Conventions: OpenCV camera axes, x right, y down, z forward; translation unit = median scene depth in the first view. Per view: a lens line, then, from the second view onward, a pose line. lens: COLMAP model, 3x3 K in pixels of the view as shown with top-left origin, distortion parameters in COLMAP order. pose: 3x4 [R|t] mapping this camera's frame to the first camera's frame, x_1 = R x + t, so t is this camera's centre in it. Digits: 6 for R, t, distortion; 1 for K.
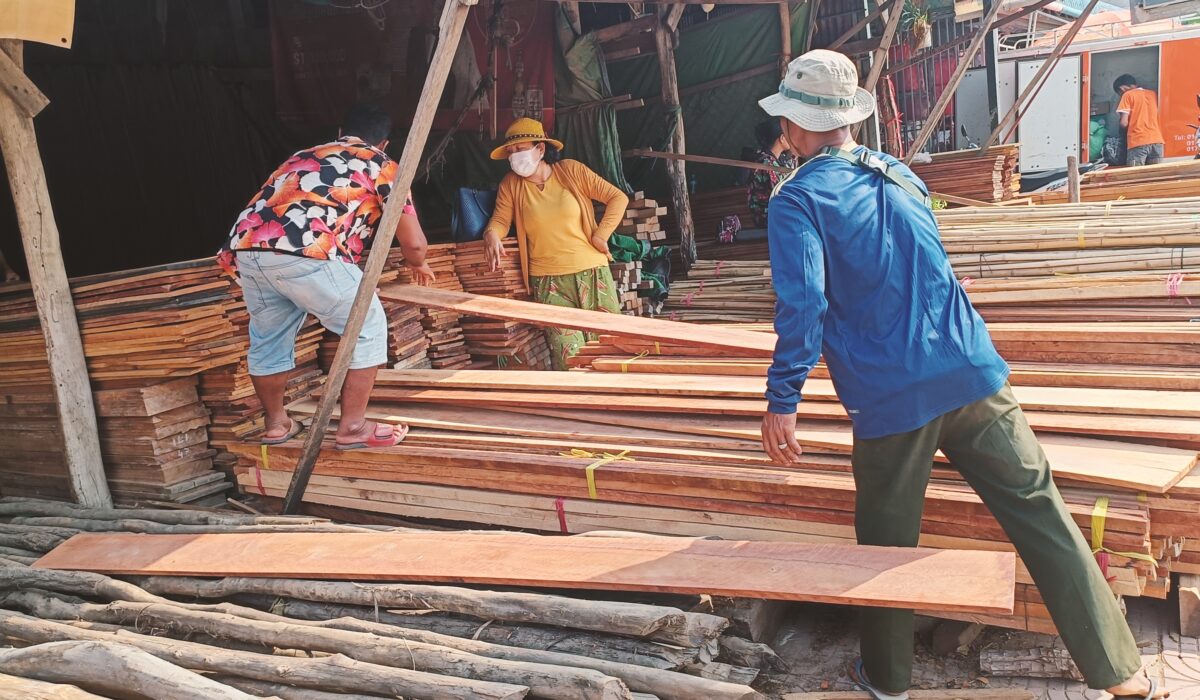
lens RADIAL K [[947.3, 0, 600.0], [0, 947.3, 350.0], [0, 0, 1]] dist [0.003523, -0.001928]
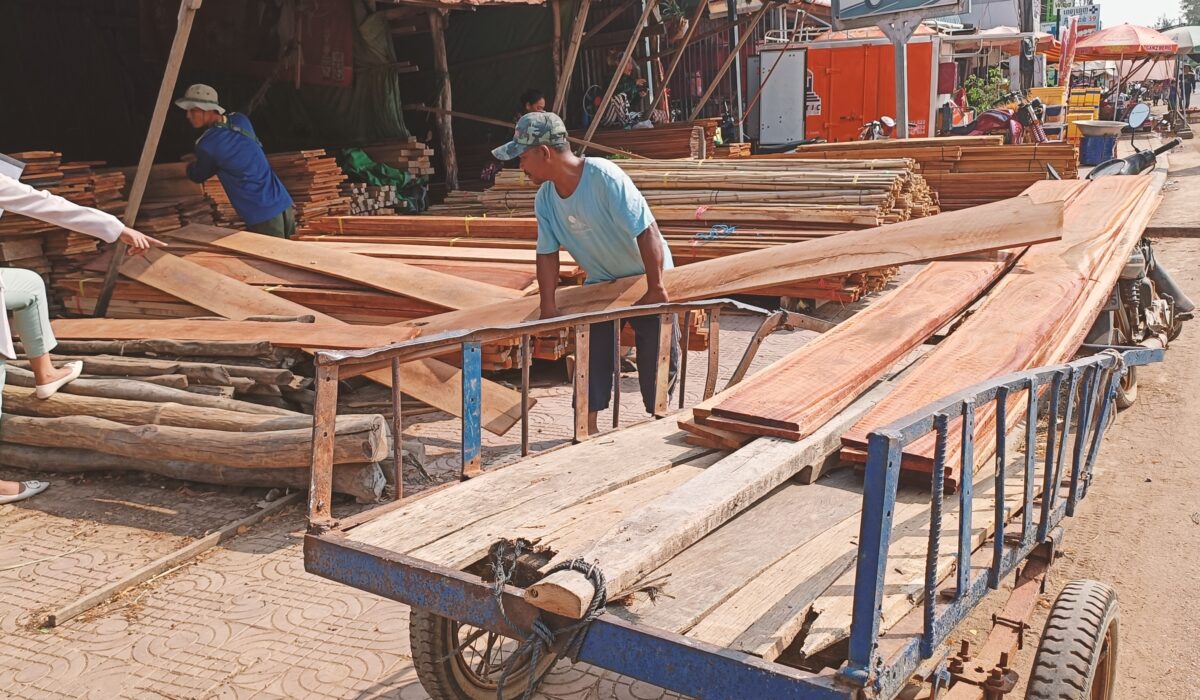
lens RADIAL K [[947.3, 0, 600.0], [0, 947.3, 350.0], [0, 0, 1]] dist [0.003523, -0.001928]
pose [[0.996616, 0.046229, 0.067961, 0.241109], [-0.048951, 0.998041, 0.038950, 0.070511], [-0.066027, -0.042145, 0.996927, -0.370983]]
